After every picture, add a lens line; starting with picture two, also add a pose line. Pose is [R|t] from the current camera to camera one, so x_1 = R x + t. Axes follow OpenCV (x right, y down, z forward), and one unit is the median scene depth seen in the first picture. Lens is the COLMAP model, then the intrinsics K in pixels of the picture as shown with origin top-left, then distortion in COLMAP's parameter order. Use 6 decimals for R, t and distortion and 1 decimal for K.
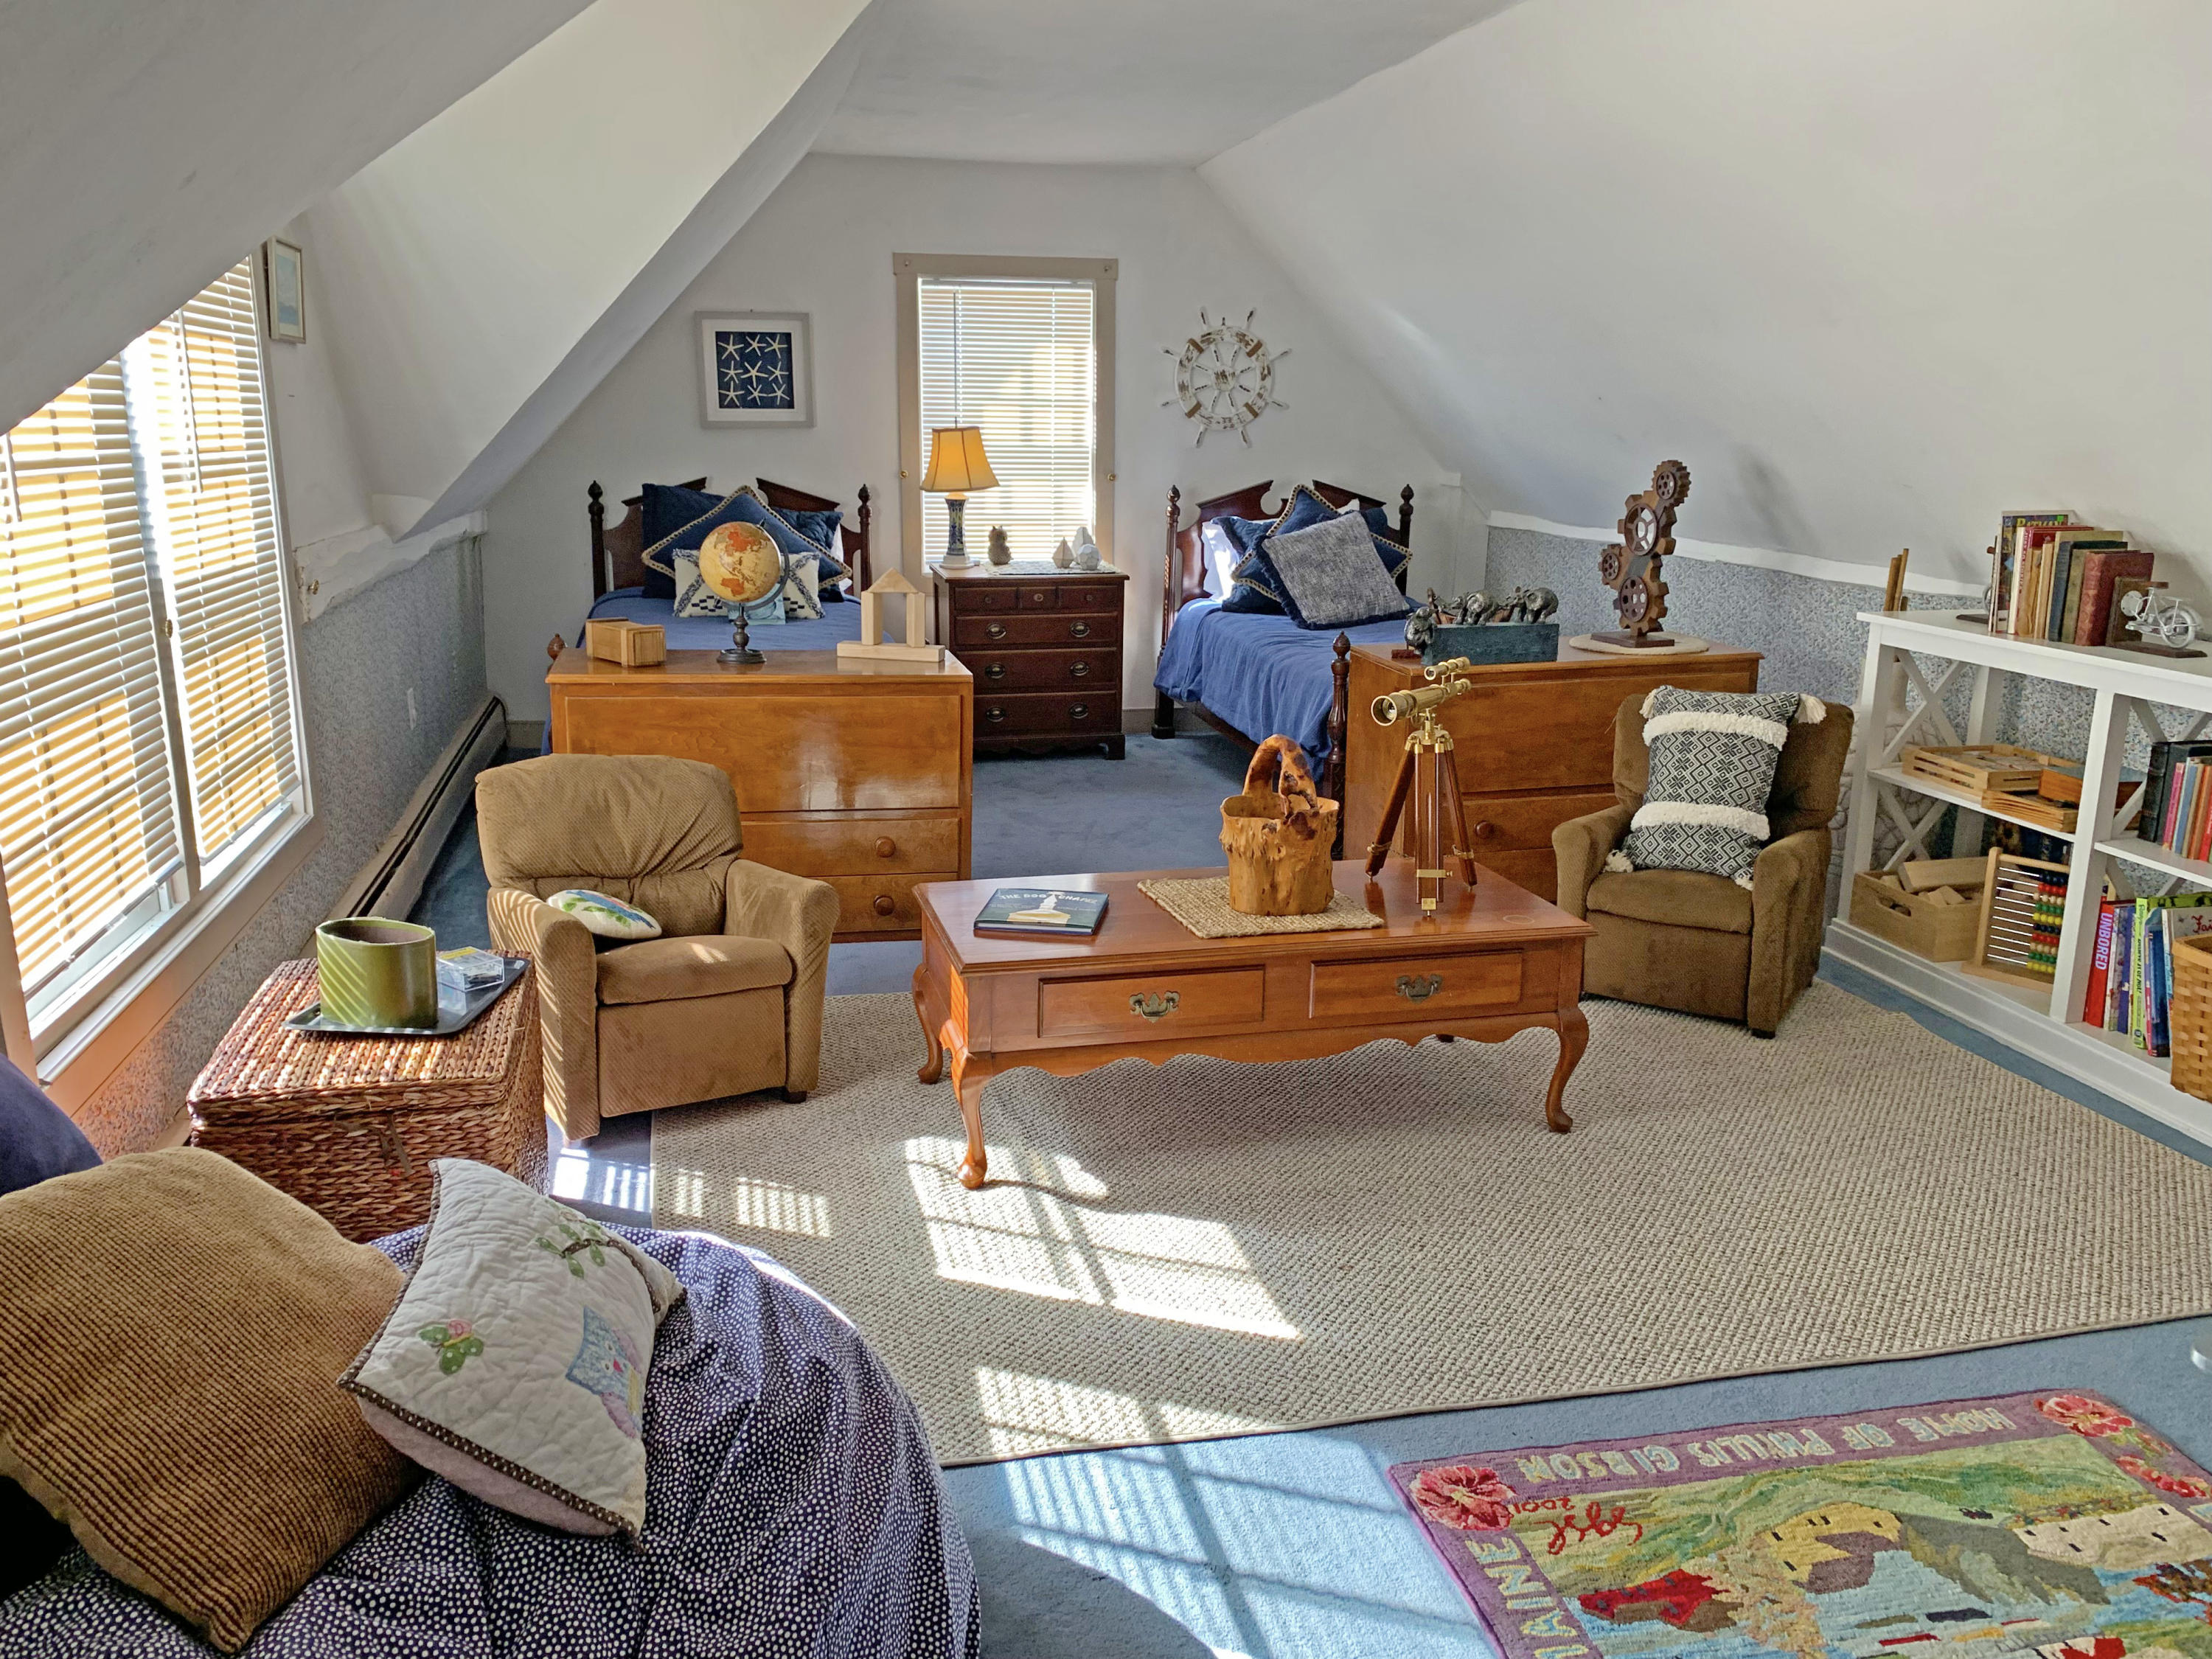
lens RADIAL K [[1684.5, 0, 1106.0], [0, 1684.5, 829.5], [0, 0, 1]] dist [0.008032, 0.002473]
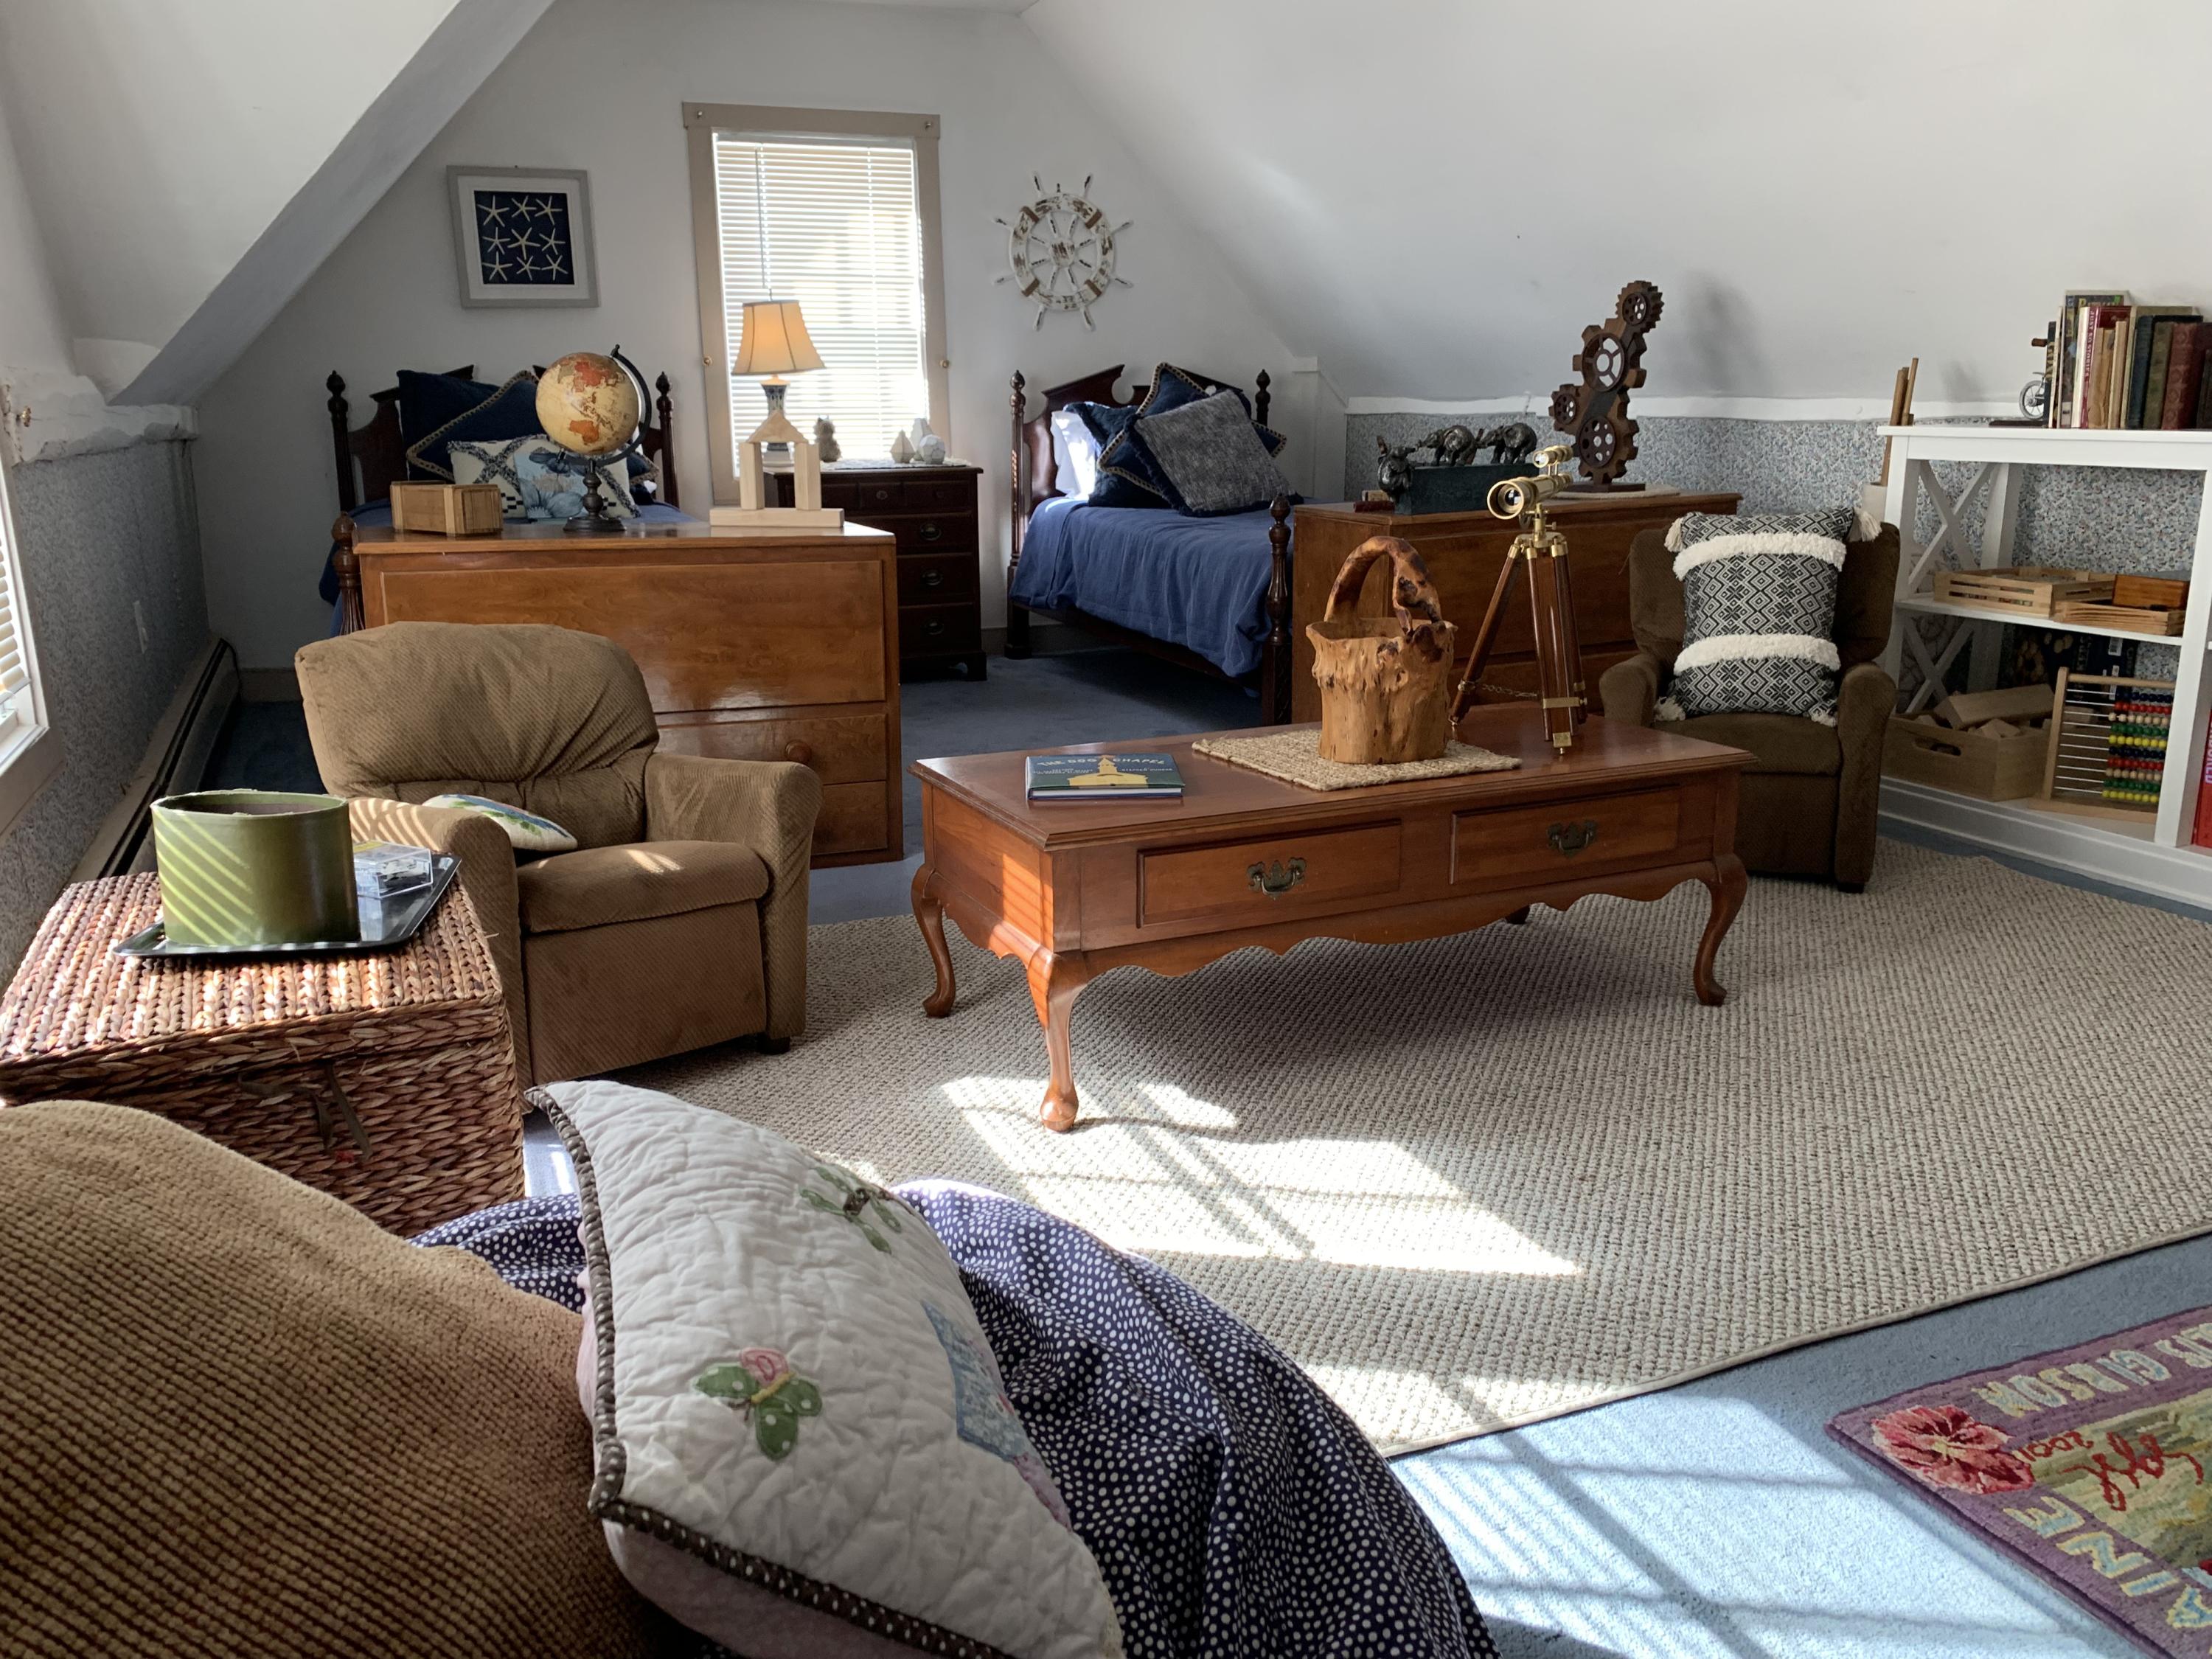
lens RADIAL K [[1685.1, 0, 1106.0], [0, 1685.1, 829.5], [0, 0, 1]] dist [0.000897, 0.000937]
pose [[0.982801, -0.066255, 0.172372, -0.142269], [0.065589, 0.997801, 0.009566, 0.055284], [-0.172626, 0.001905, 0.984986, 0.194905]]
